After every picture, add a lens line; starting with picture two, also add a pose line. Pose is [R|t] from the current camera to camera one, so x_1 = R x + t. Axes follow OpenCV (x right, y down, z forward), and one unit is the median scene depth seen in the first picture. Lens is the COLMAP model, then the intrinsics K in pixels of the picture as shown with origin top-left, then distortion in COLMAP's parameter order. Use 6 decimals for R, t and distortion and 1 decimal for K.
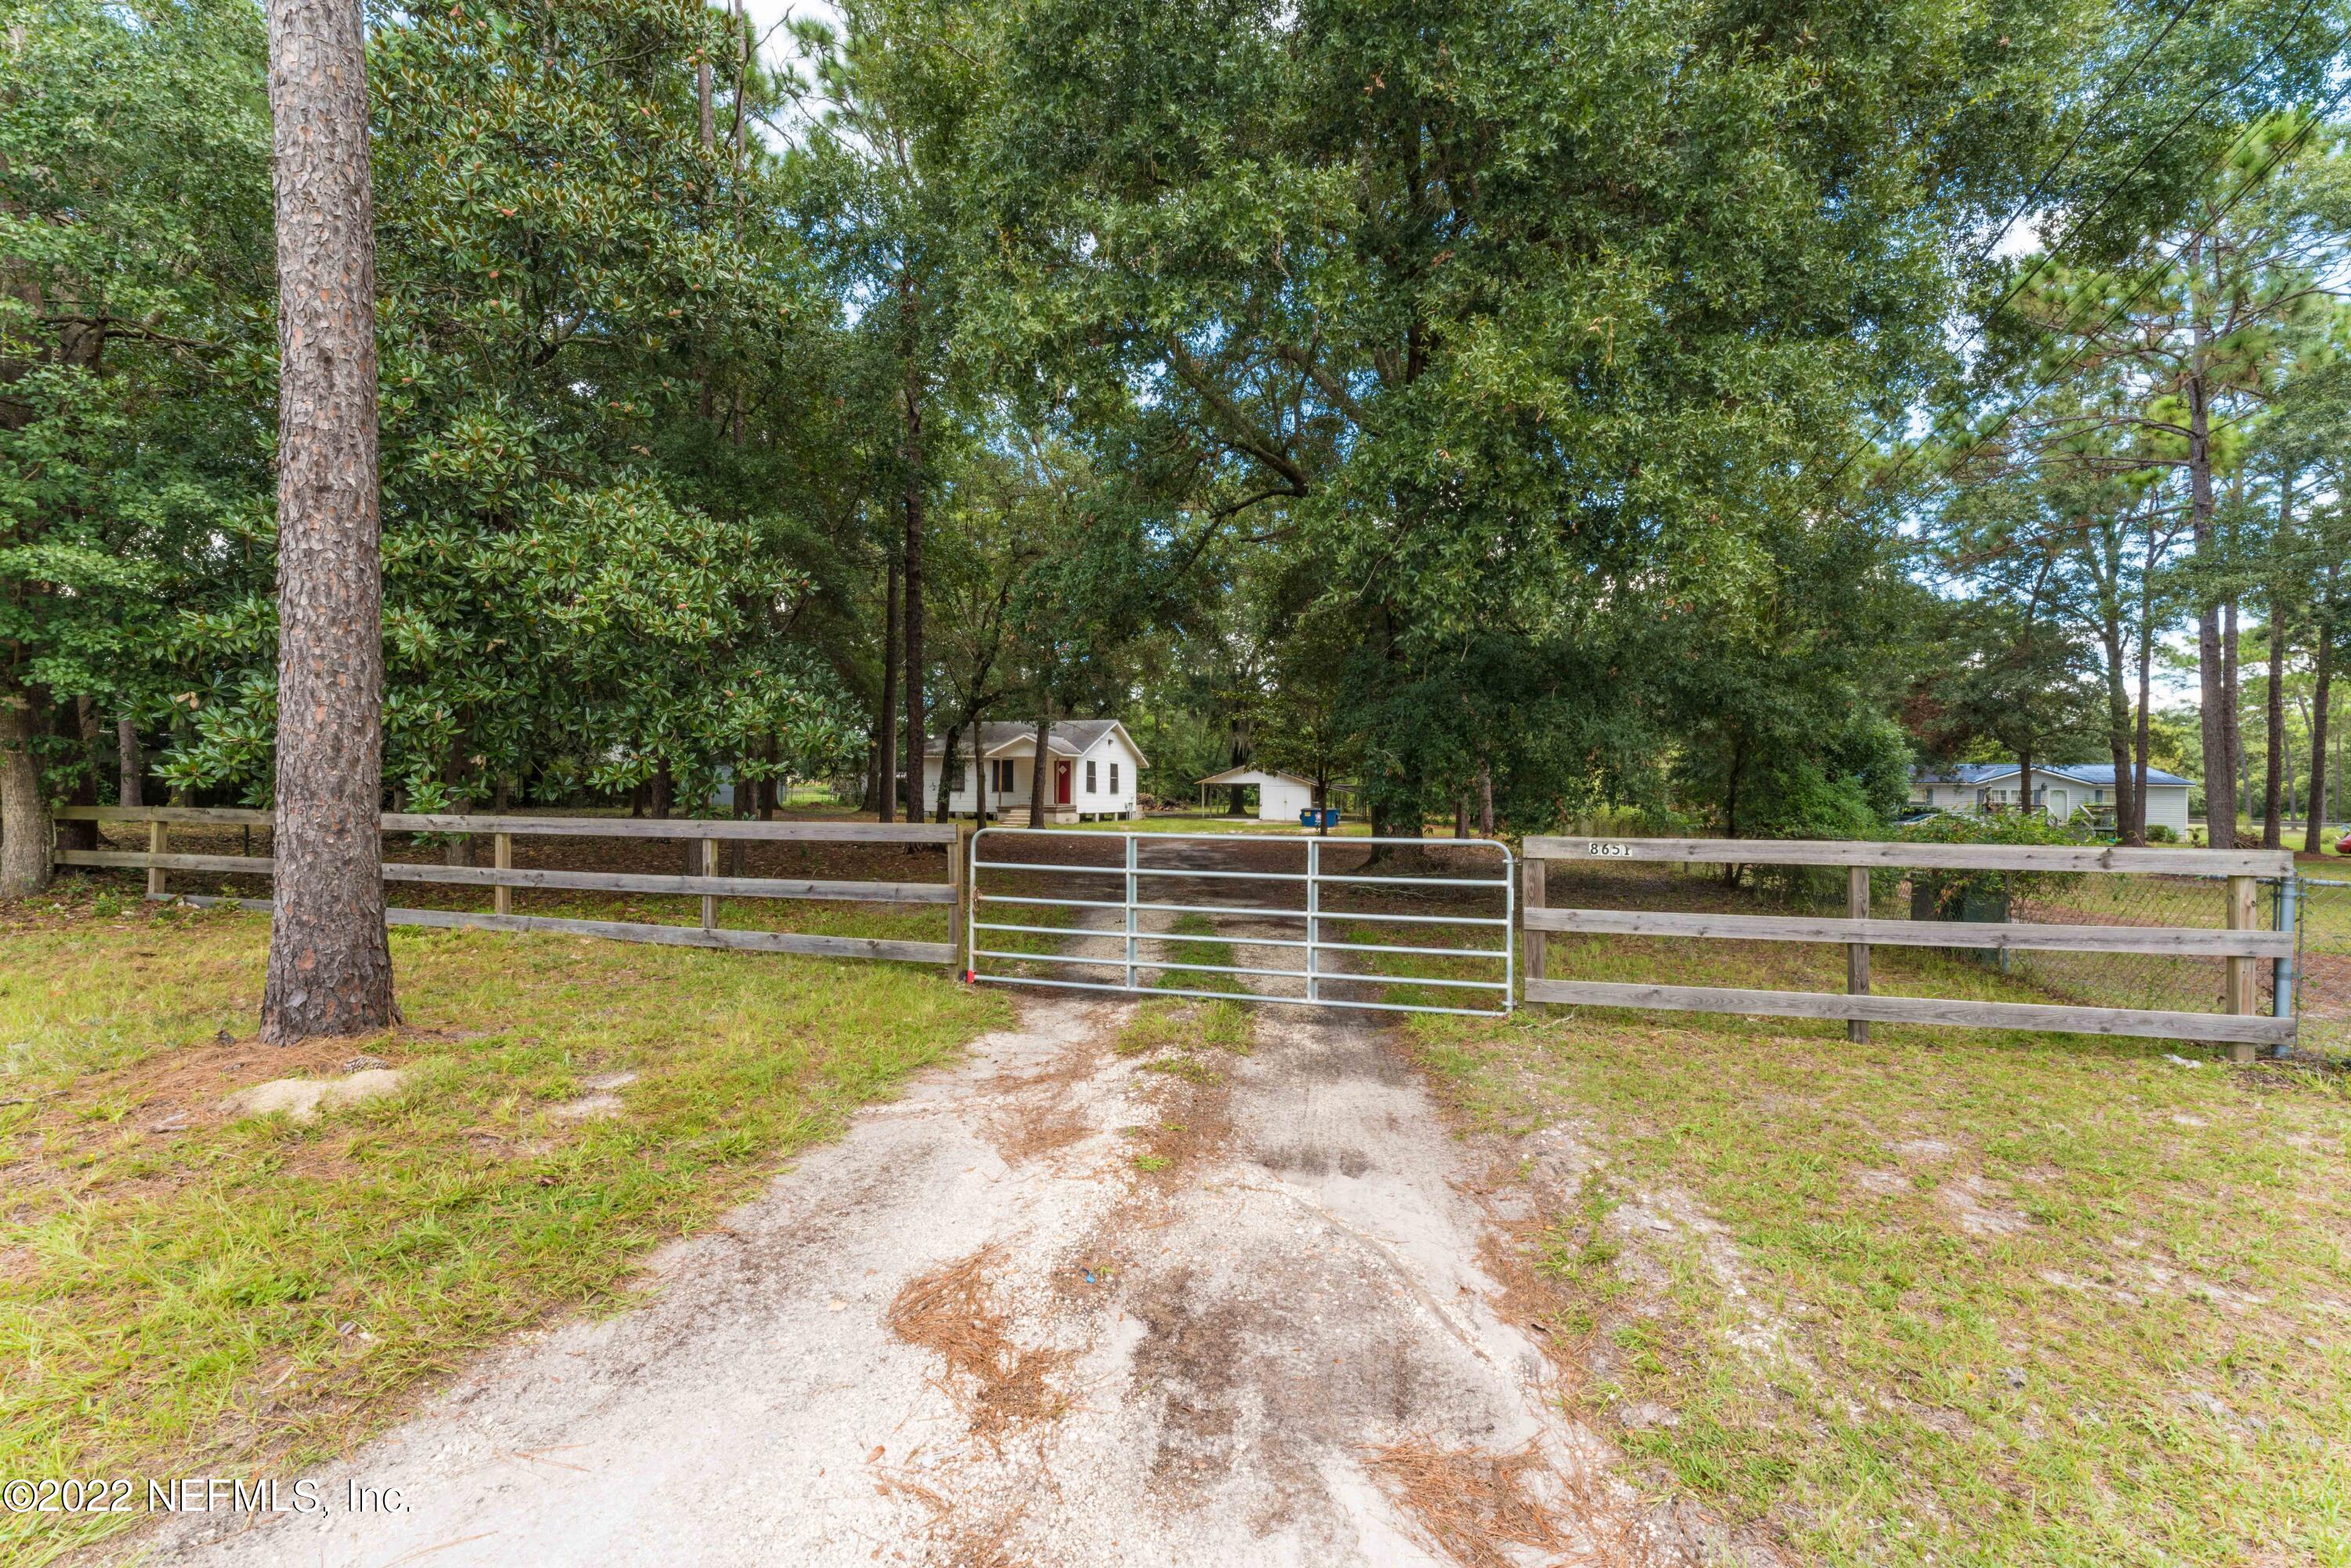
lens RADIAL K [[932.9, 0, 1174.5], [0, 932.9, 784.2], [0, 0, 1]] dist [-0.003472, -0.000260]
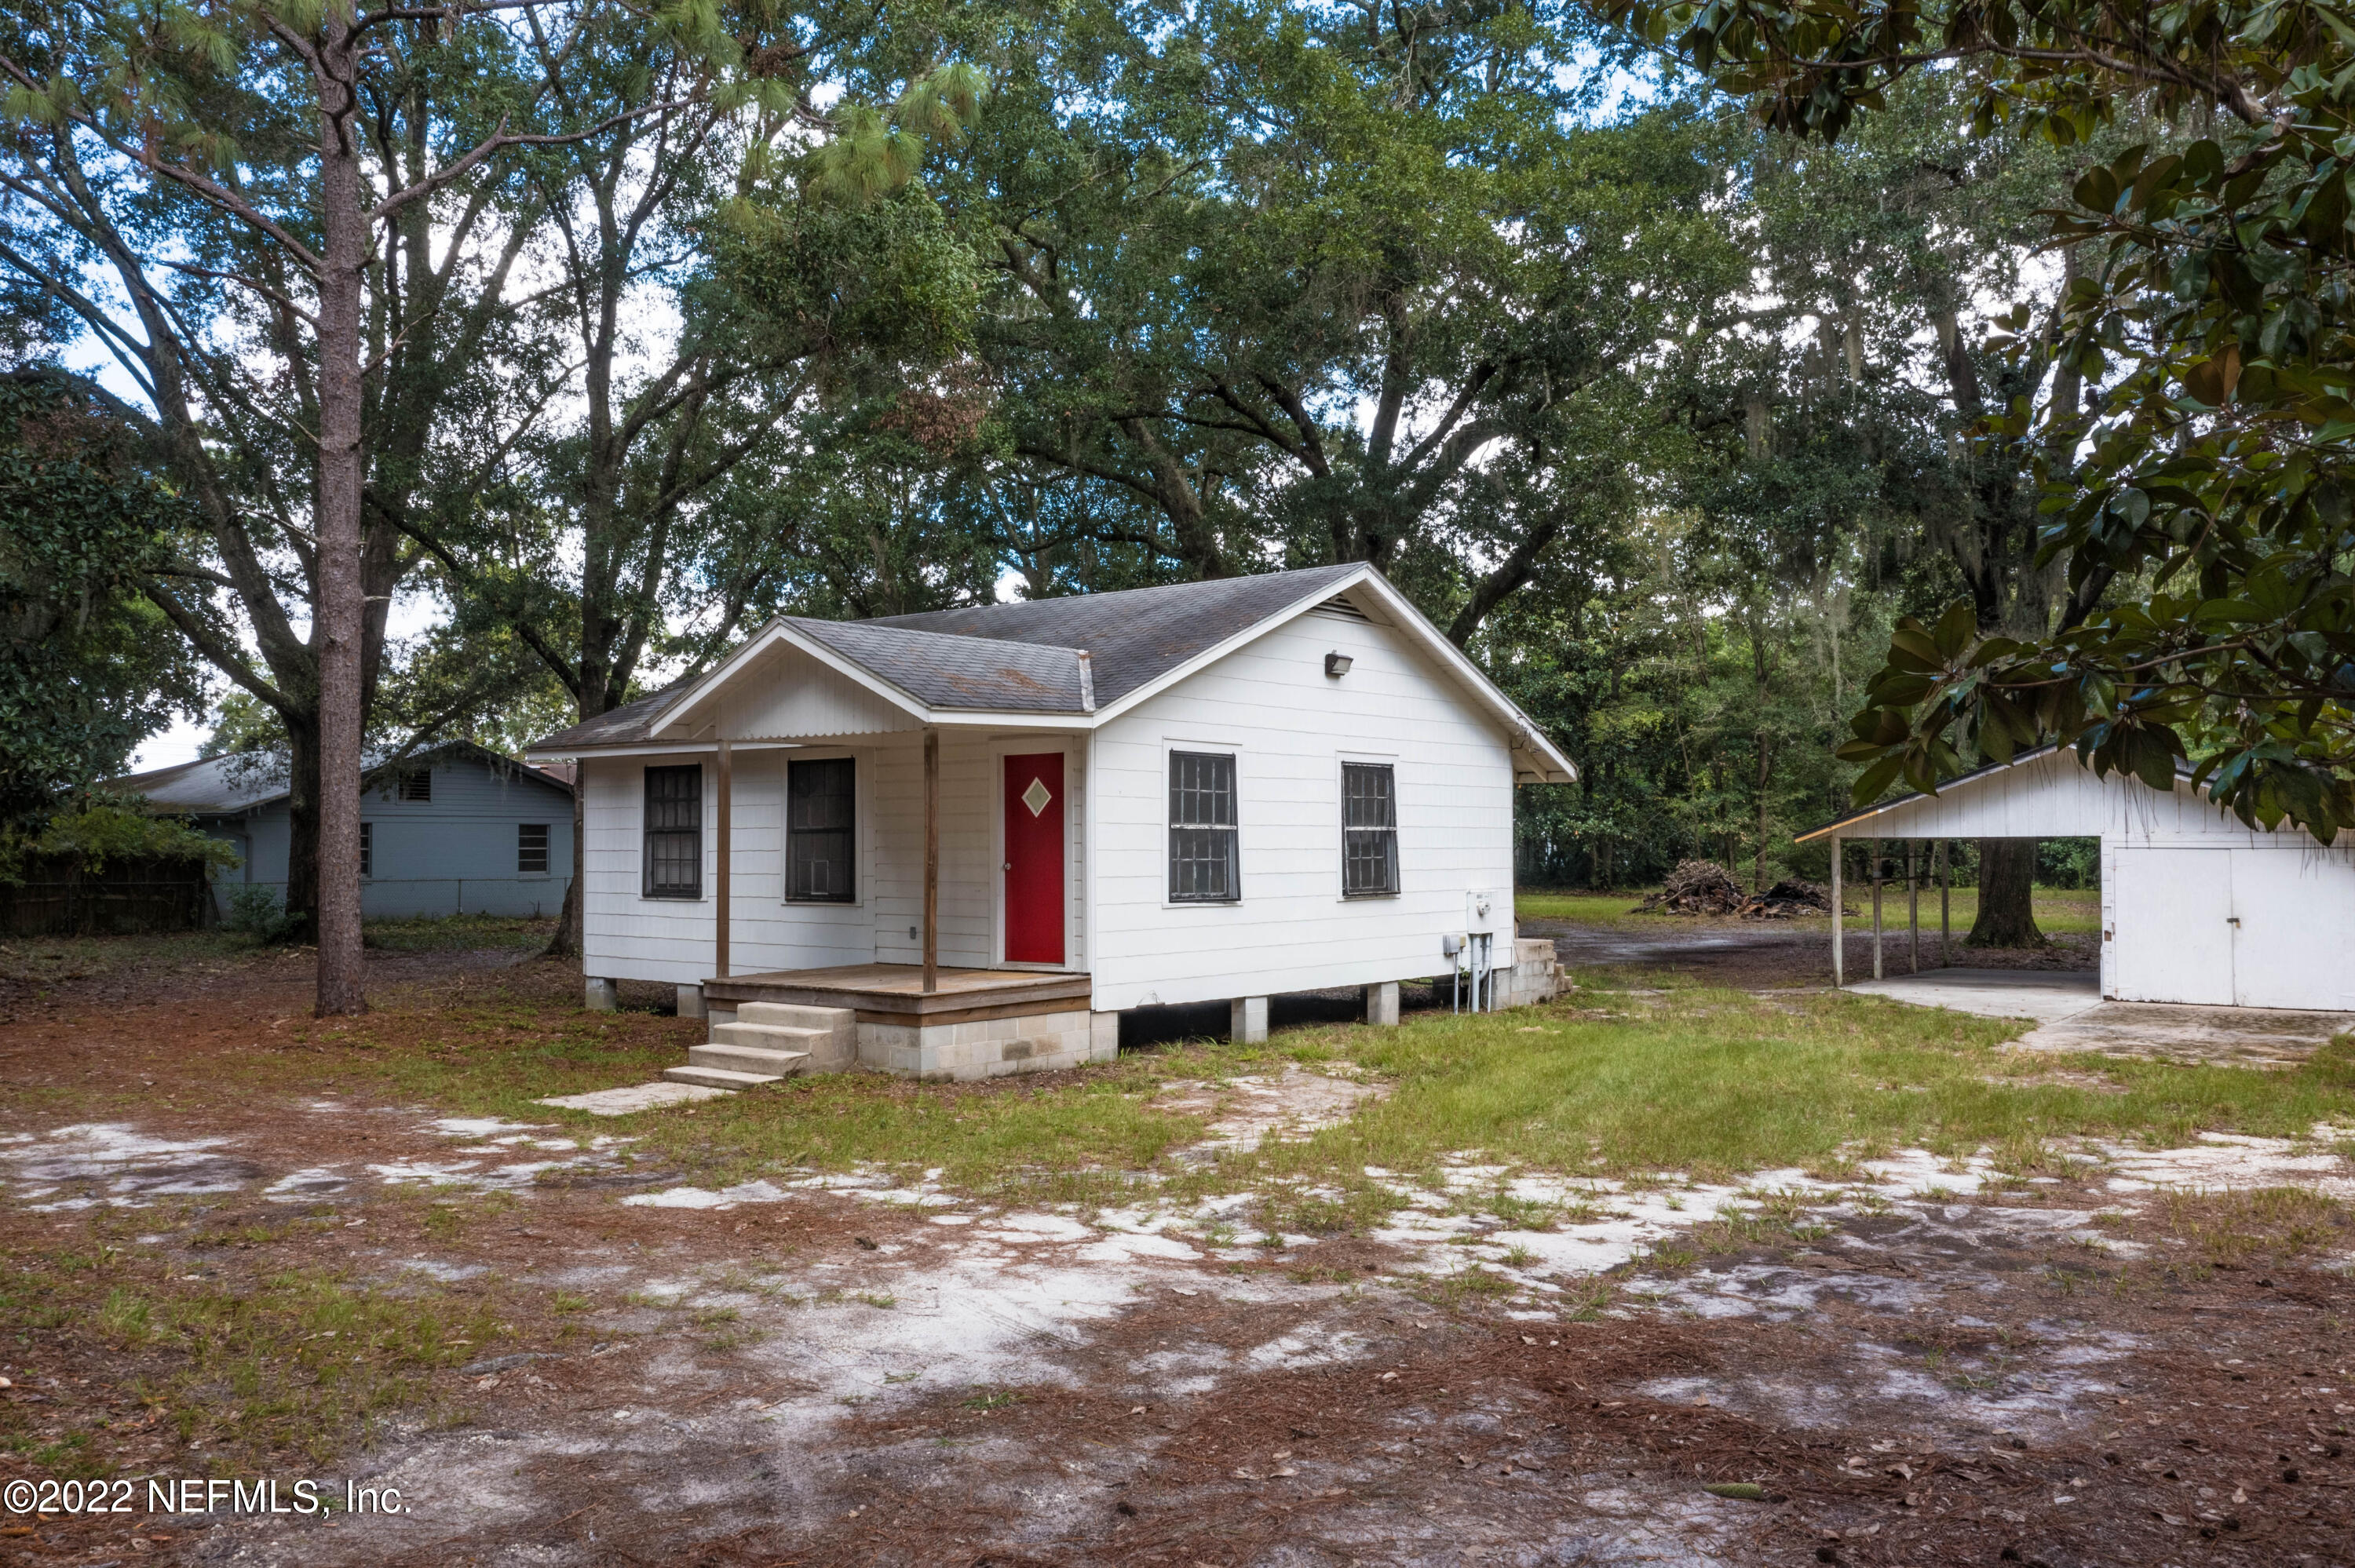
lens RADIAL K [[1816.5, 0, 1167.8], [0, 1816.5, 799.8], [0, 0, 1]] dist [-0.017540, 0.019742]
pose [[0.927404, -0.024883, -0.373232, 0.051857], [0.019336, 0.999640, -0.018600, -0.006360], [0.373560, 0.010033, 0.927552, 0.583219]]
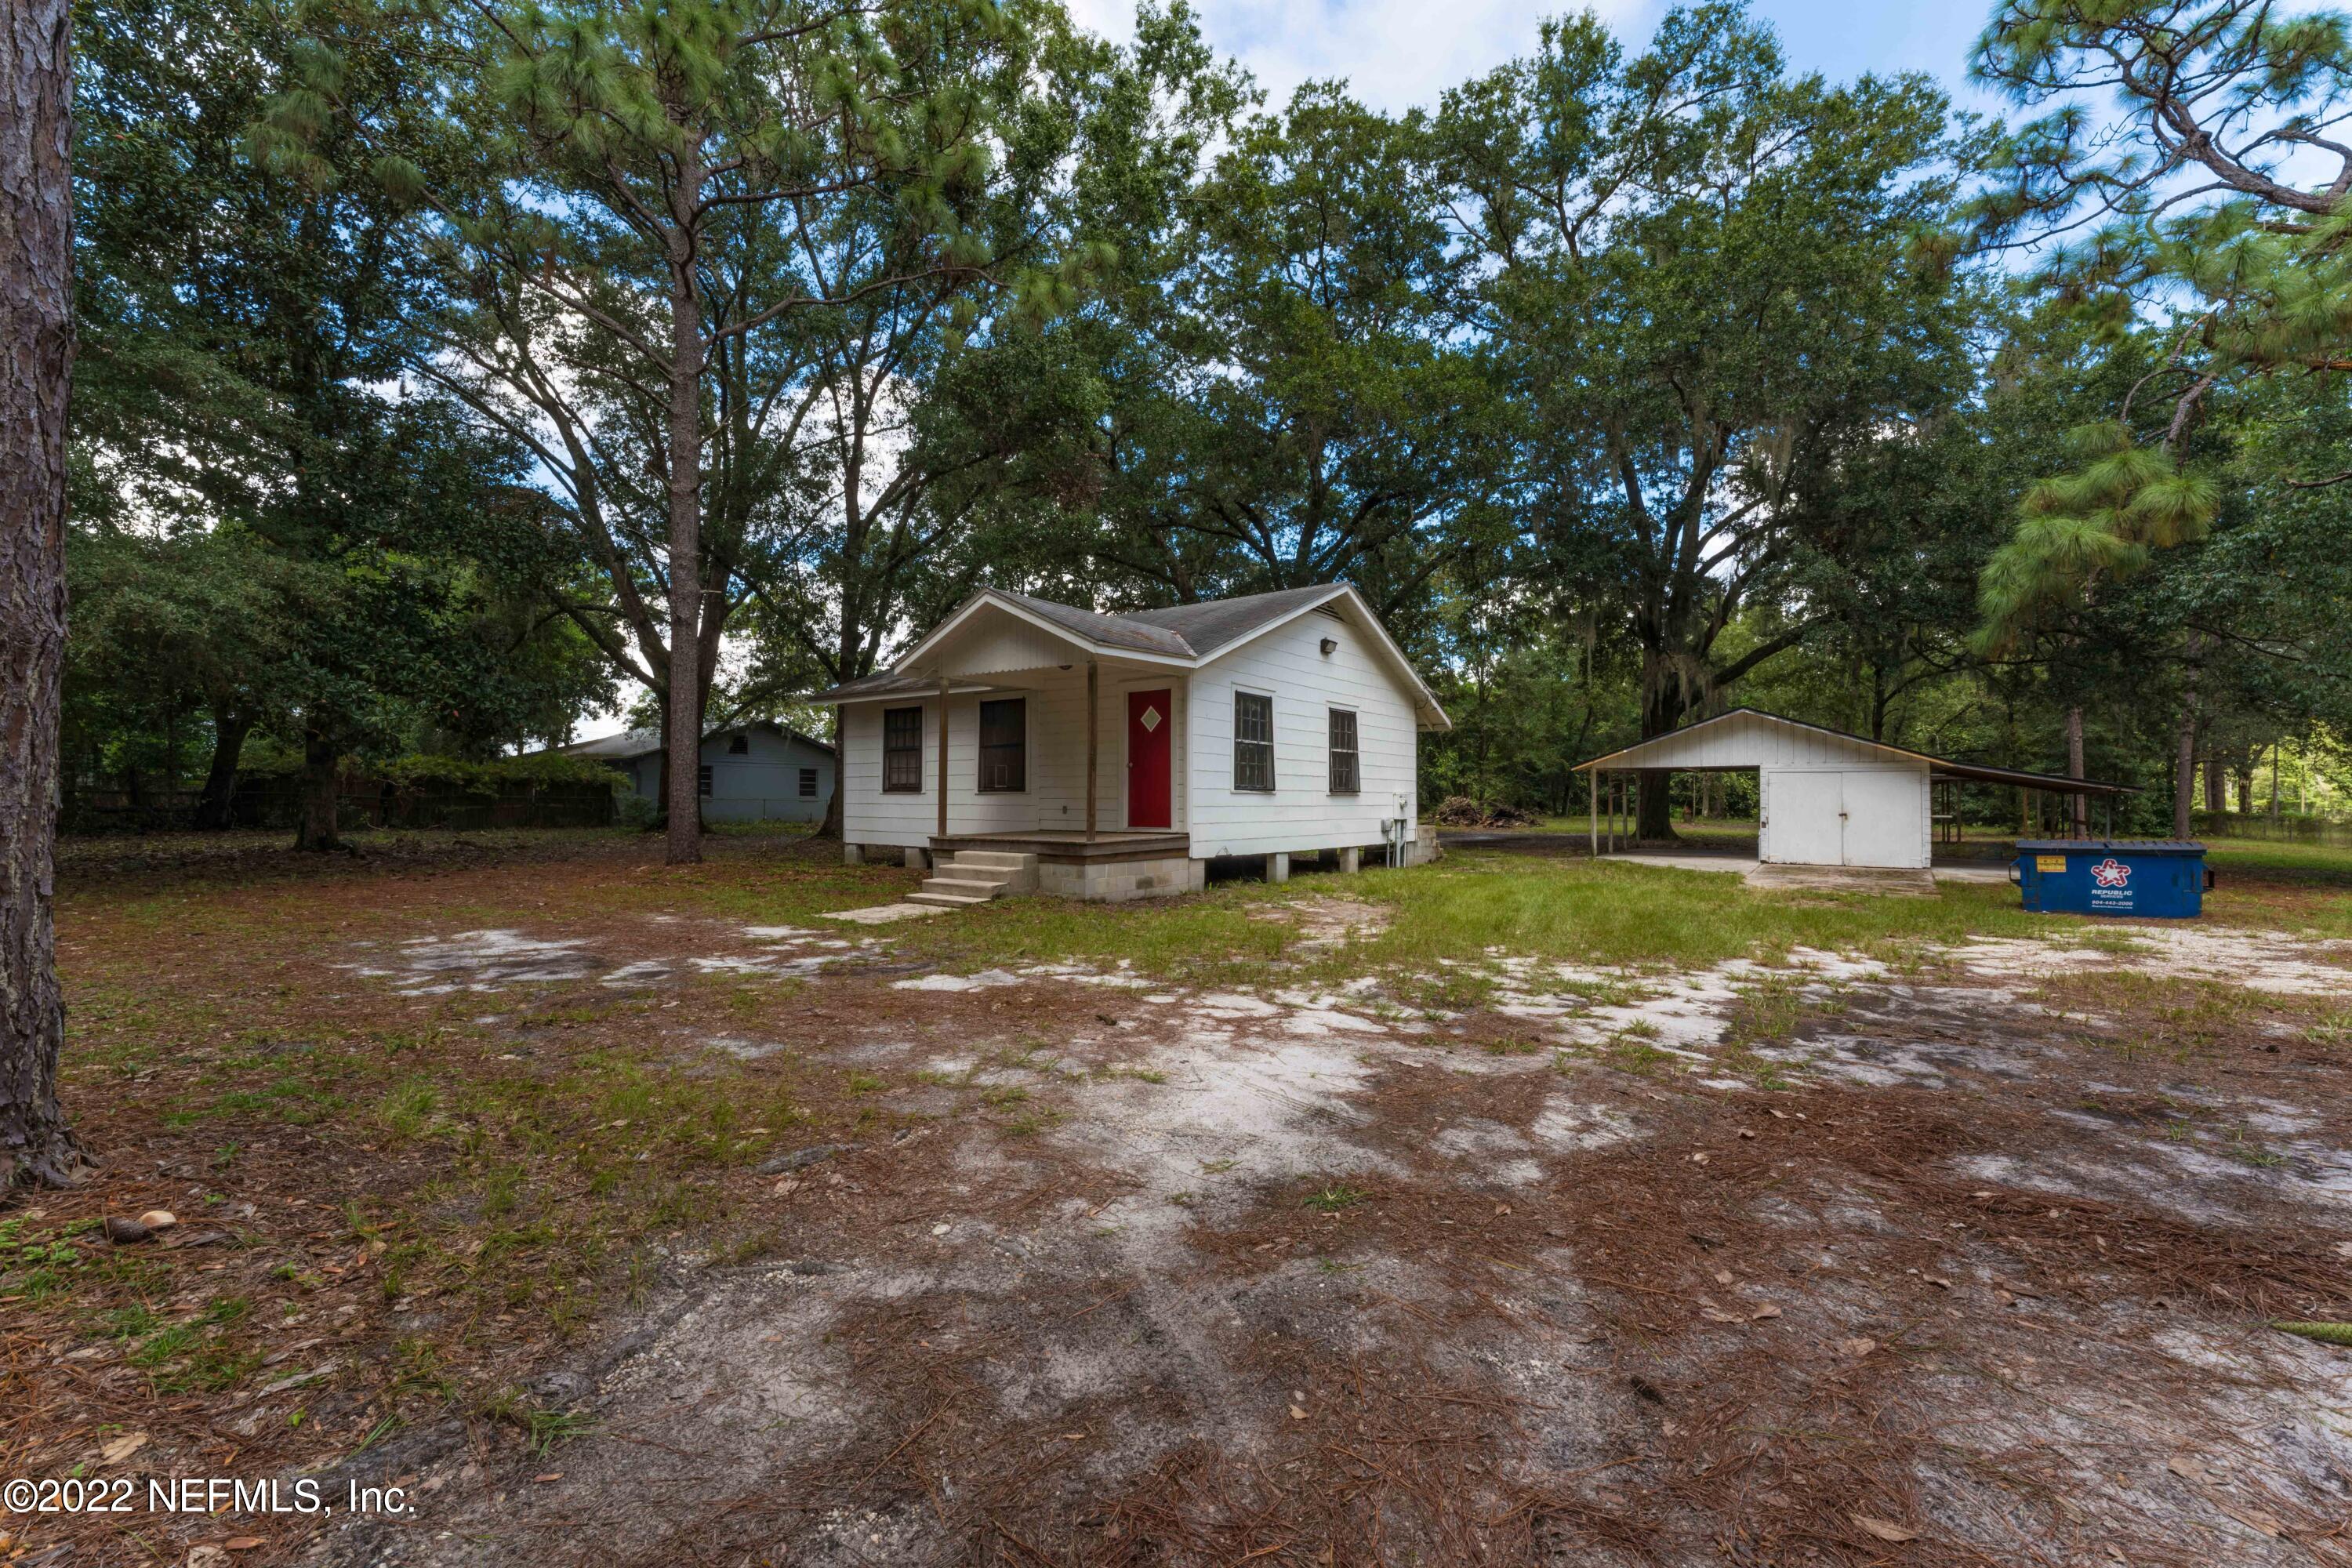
lens RADIAL K [[933.3, 0, 1182.8], [0, 933.3, 781.1], [0, 0, 1]] dist [-0.003472, -0.000260]
pose [[0.944477, -0.016233, -0.328176, -0.006071], [0.012472, 0.999830, -0.013563, 0.008859], [0.328340, 0.008717, 0.944519, 0.645334]]
